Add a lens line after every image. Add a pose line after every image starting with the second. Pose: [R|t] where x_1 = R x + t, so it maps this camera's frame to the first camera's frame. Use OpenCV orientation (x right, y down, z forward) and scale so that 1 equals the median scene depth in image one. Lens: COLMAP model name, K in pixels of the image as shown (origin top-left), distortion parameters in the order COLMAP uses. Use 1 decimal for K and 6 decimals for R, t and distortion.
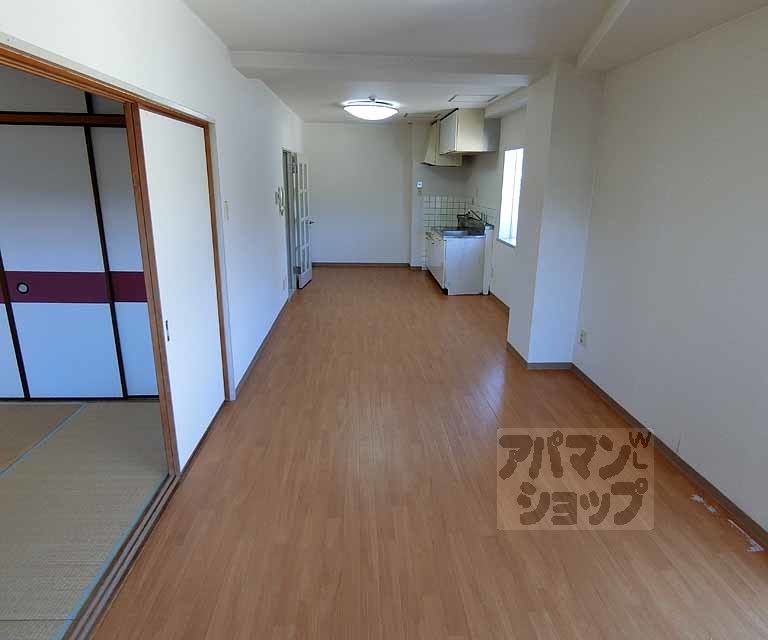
lens RADIAL K [[496.5, 0, 383.0], [0, 496.5, 314.8], [0, 0, 1]] dist [-0.010298, -0.003845]
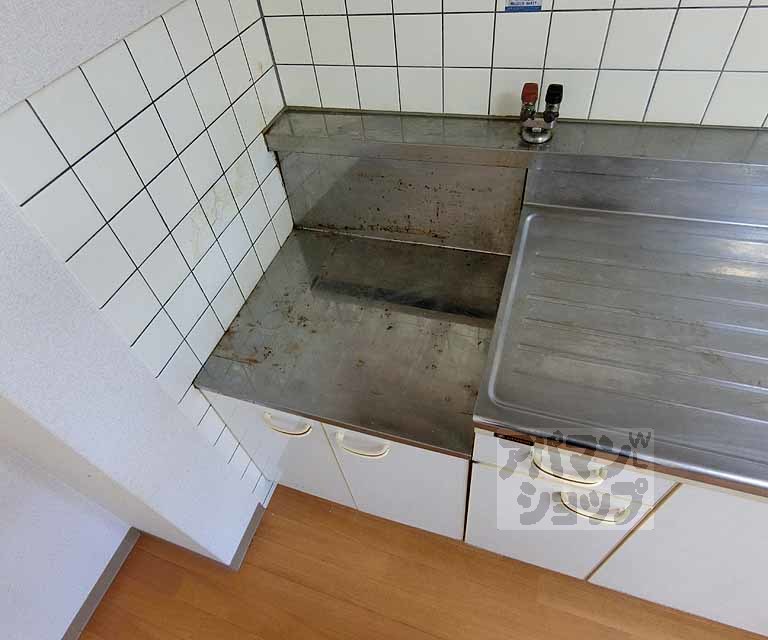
lens RADIAL K [[469.2, 0, 380.6], [0, 469.2, 312.6], [0, 0, 1]] dist [-0.002624, -0.000517]
pose [[0.360588, -0.732612, 0.577283, 0.057831], [0.362768, 0.680347, 0.636811, -0.298361], [-0.859288, -0.020206, 0.511093, 1.120692]]
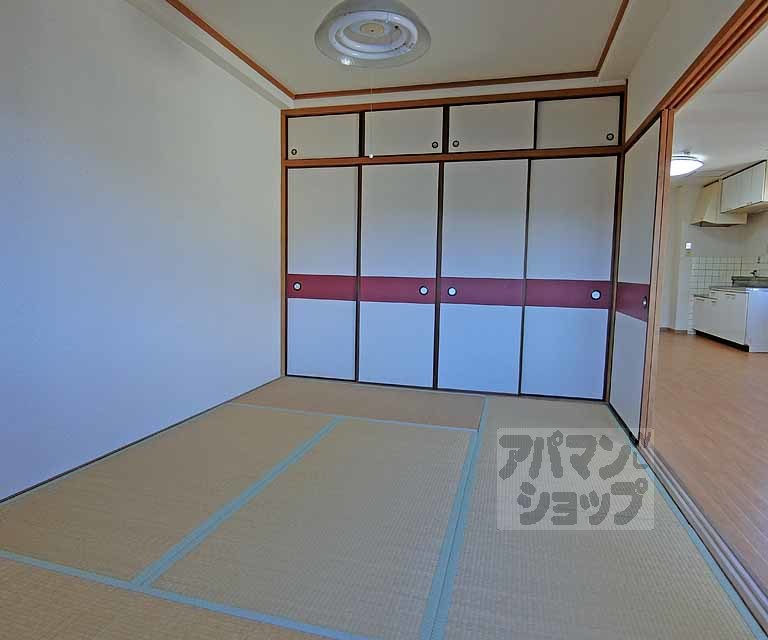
lens RADIAL K [[496.5, 0, 383.0], [0, 496.5, 314.8], [0, 0, 1]] dist [-0.010298, -0.003845]
pose [[0.950728, 0.031818, -0.308388, -0.236190], [-0.085401, 0.983113, -0.161850, 0.098402], [0.298030, 0.180212, 0.937391, -0.083415]]
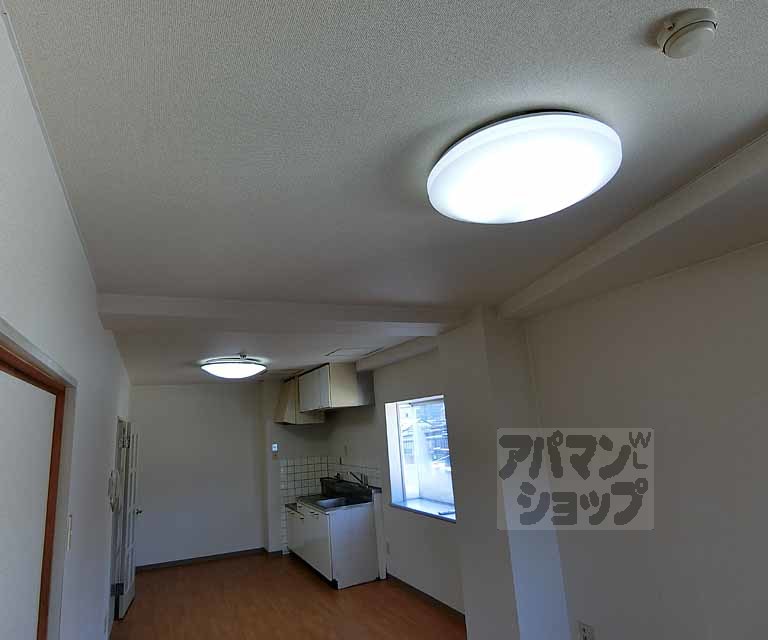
lens RADIAL K [[496.5, 0, 383.0], [0, 496.5, 314.8], [0, 0, 1]] dist [-0.010298, -0.003845]
pose [[0.926848, 0.012141, 0.375239, -0.095544], [0.169429, 0.878387, -0.446912, -0.057854], [-0.335031, 0.477796, 0.812074, 0.153294]]
